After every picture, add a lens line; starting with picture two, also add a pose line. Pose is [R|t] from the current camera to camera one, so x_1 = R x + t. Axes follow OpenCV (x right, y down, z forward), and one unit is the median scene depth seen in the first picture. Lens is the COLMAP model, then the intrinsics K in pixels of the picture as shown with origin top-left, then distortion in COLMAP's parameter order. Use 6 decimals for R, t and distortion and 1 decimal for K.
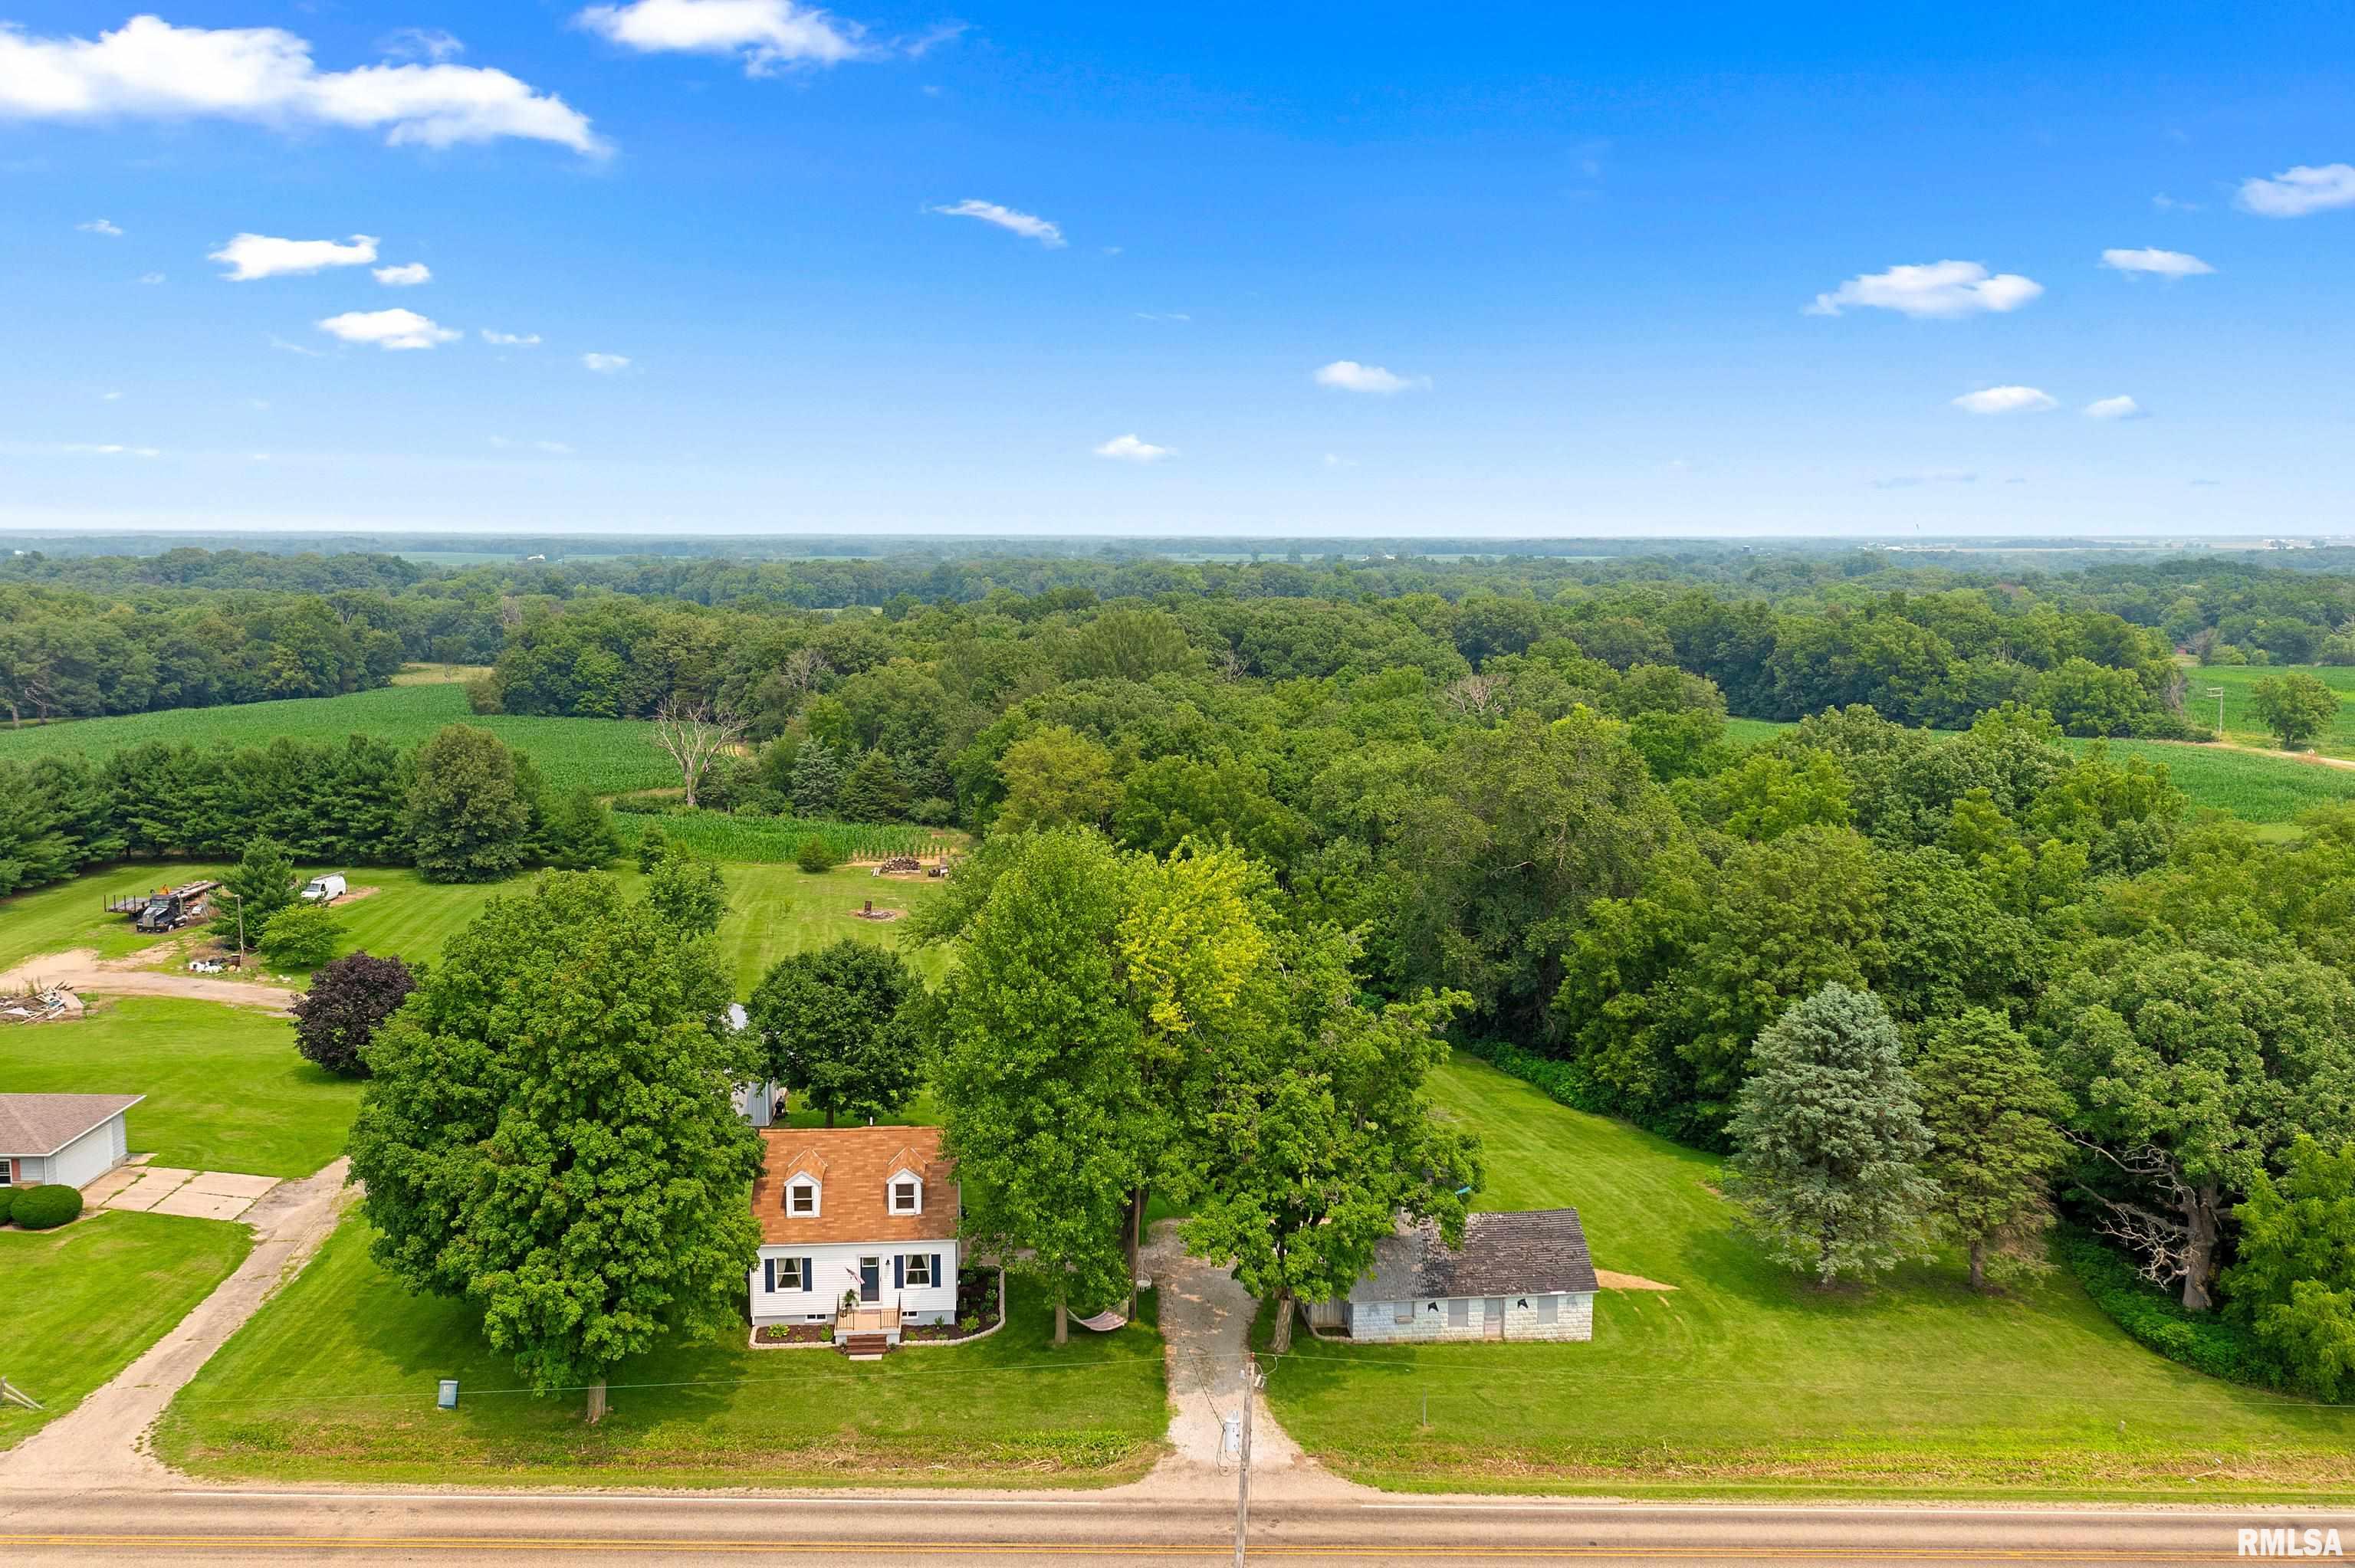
lens RADIAL K [[1911.3, 0, 1177.5], [0, 1911.3, 784.0], [0, 0, 1]] dist [0.010115, -0.007518]
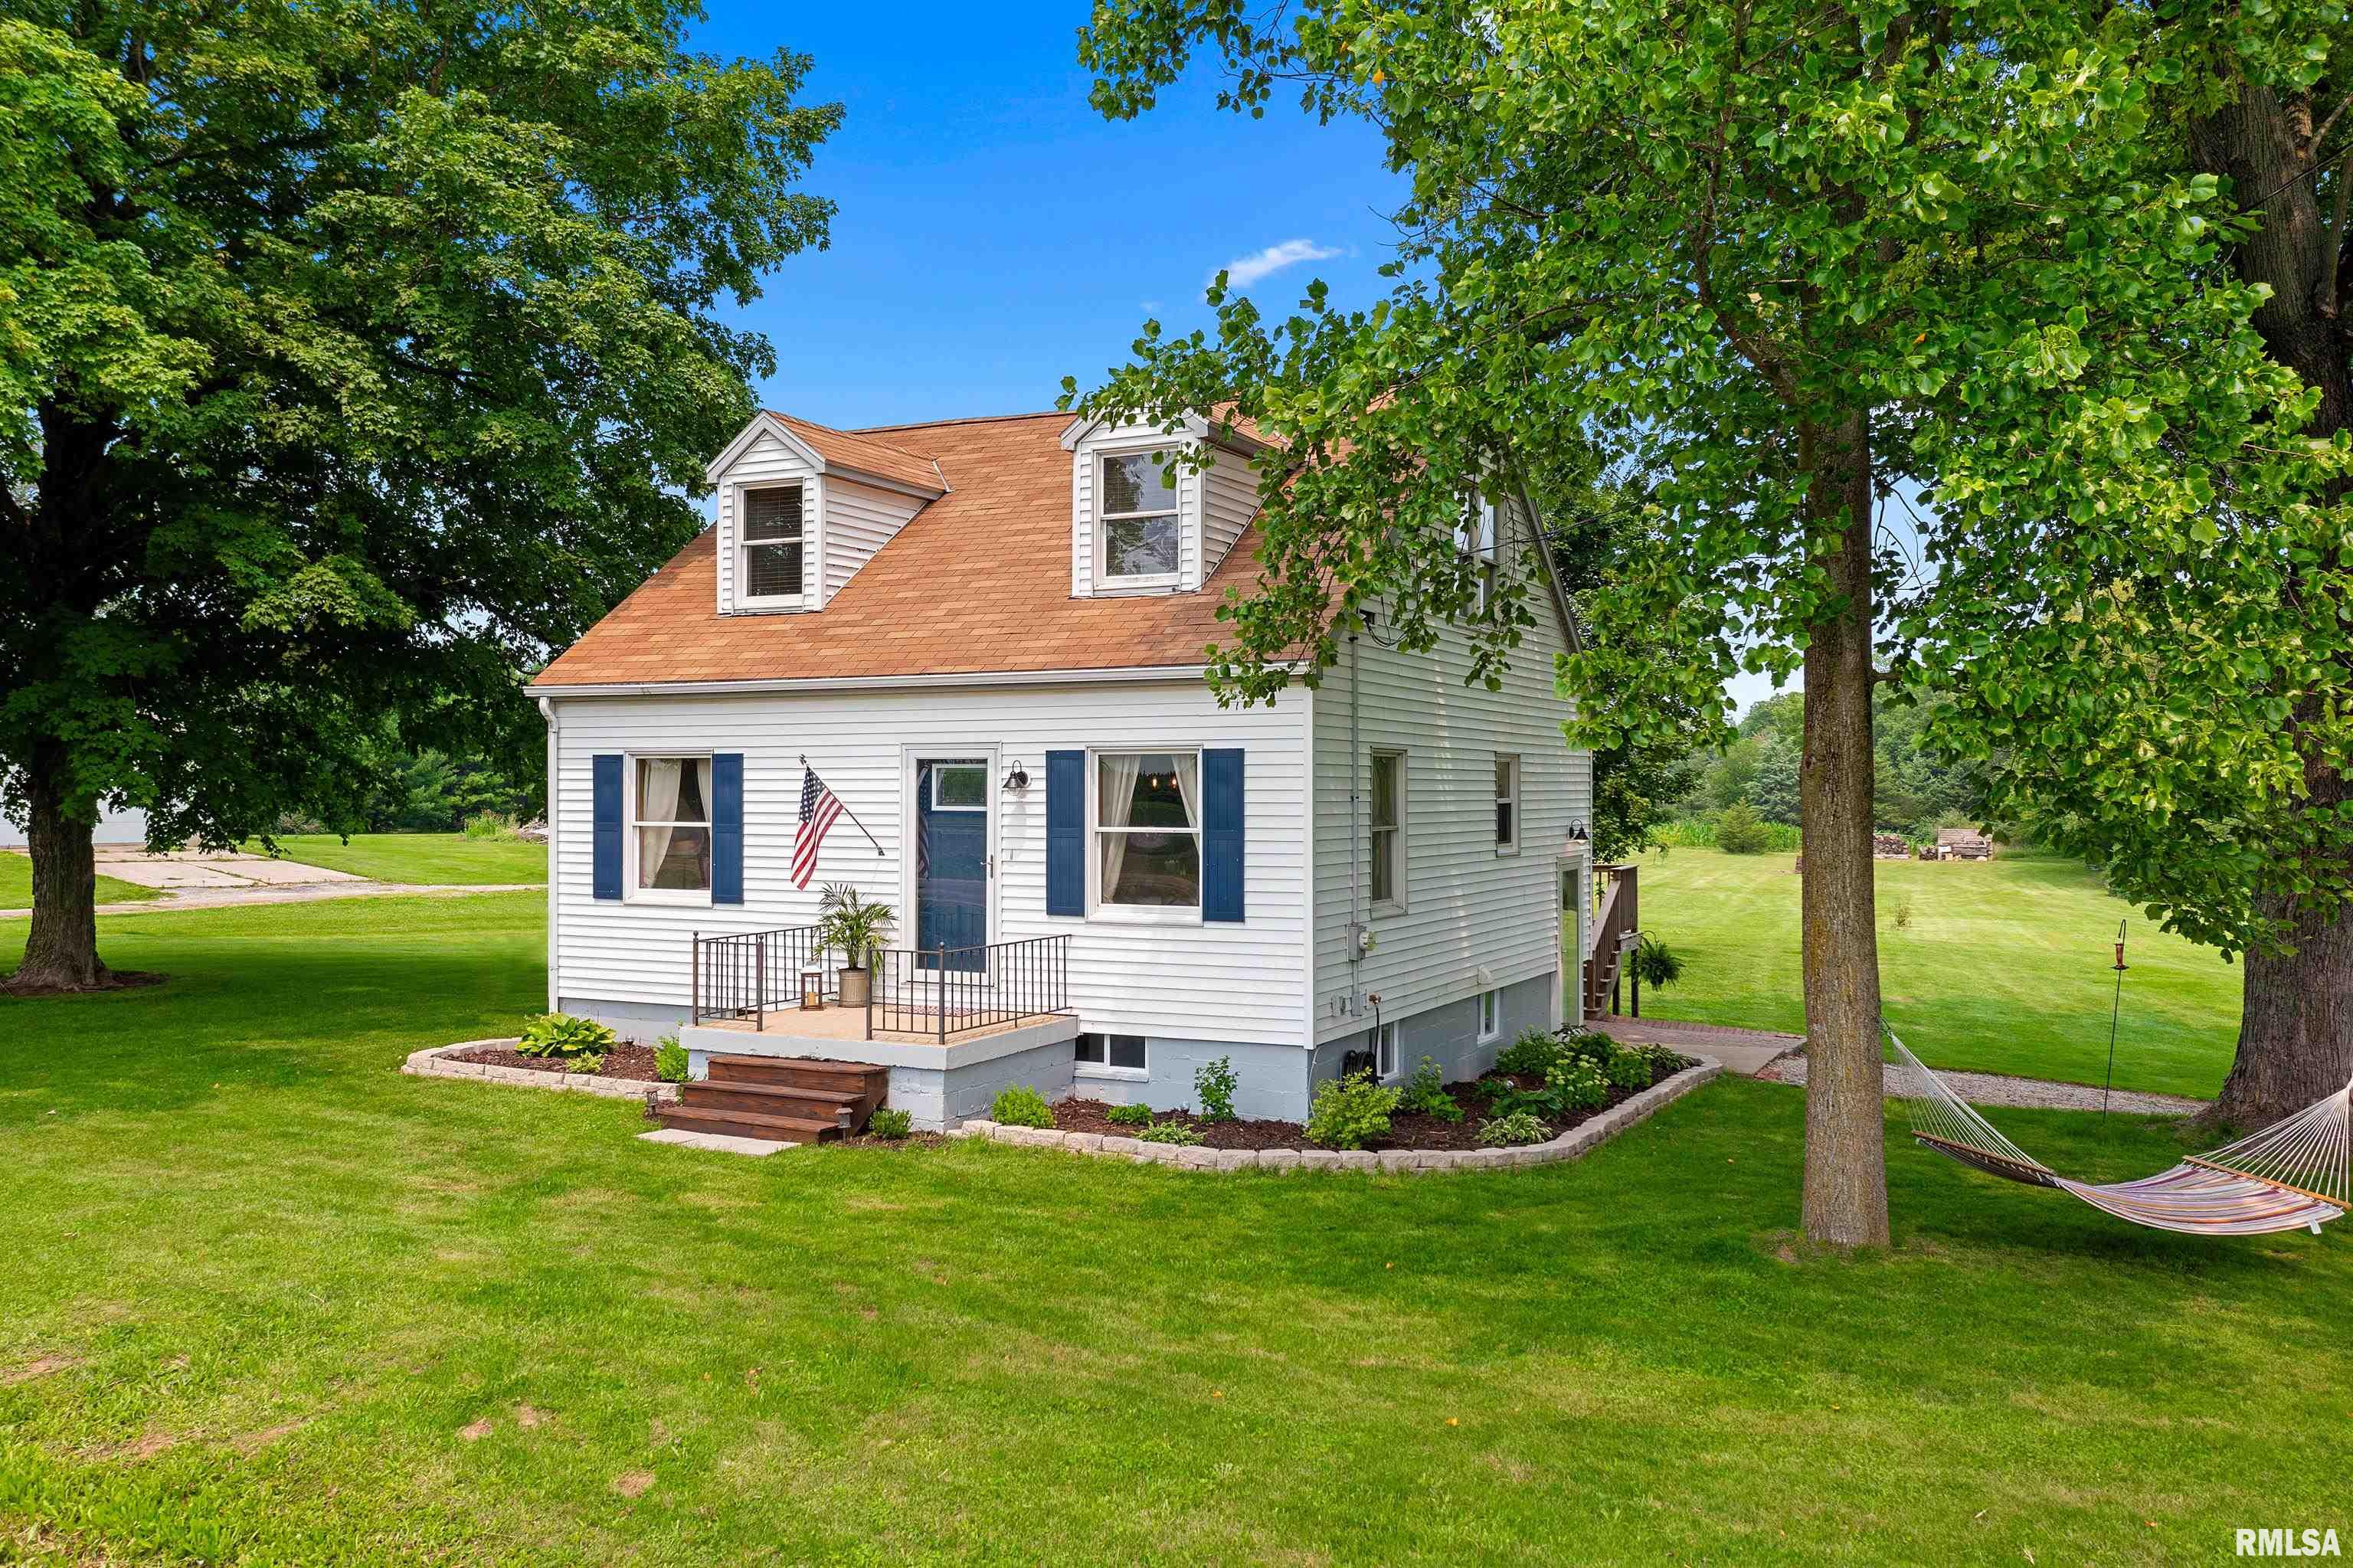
lens RADIAL K [[1910.0, 0, 1176.5], [0, 1910.0, 784.0], [0, 0, 1]] dist [0.010115, -0.007518]
pose [[0.854332, -0.004812, -0.519705, -0.026492], [-0.062113, 0.991845, -0.111291, 0.271300], [0.516002, 0.127360, 0.847066, 0.825374]]
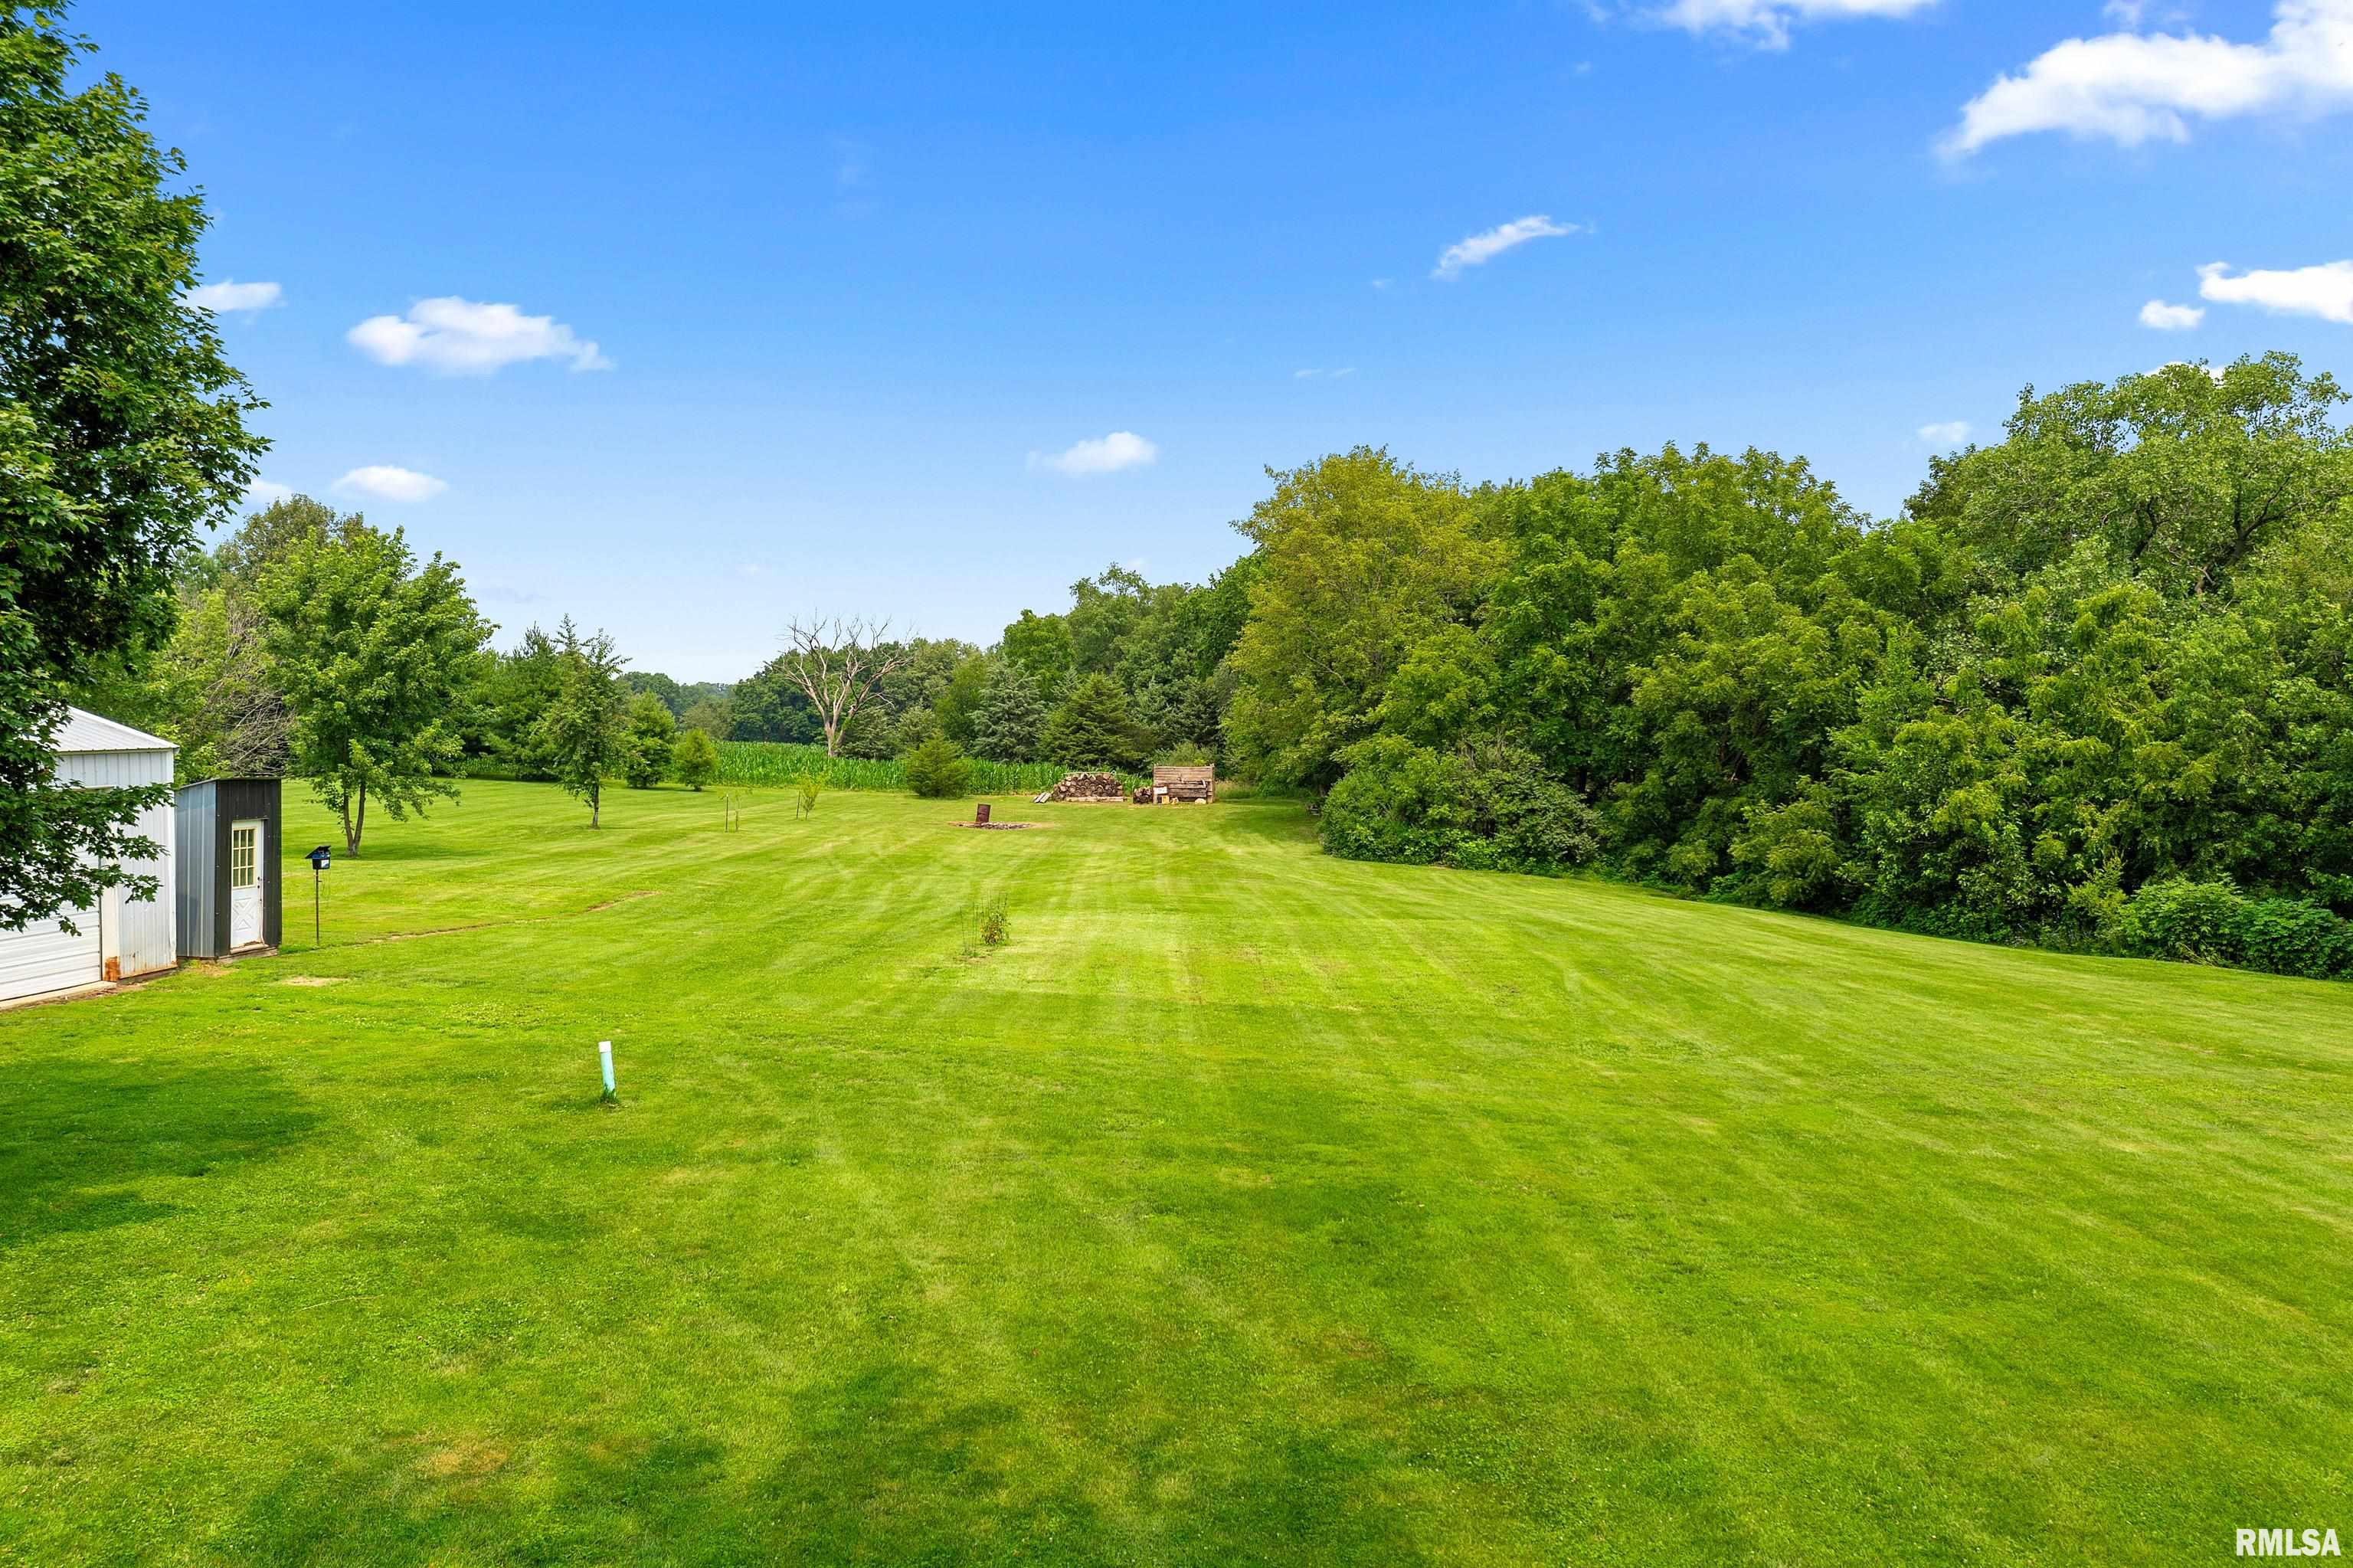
lens RADIAL K [[1910.0, 0, 1176.5], [0, 1910.0, 784.0], [0, 0, 1]] dist [0.010115, -0.007518]
pose [[0.982045, 0.003338, -0.188619, -0.040887], [-0.020345, 0.995886, -0.088300, 0.223797], [0.187548, 0.090552, 0.978073, 1.181373]]
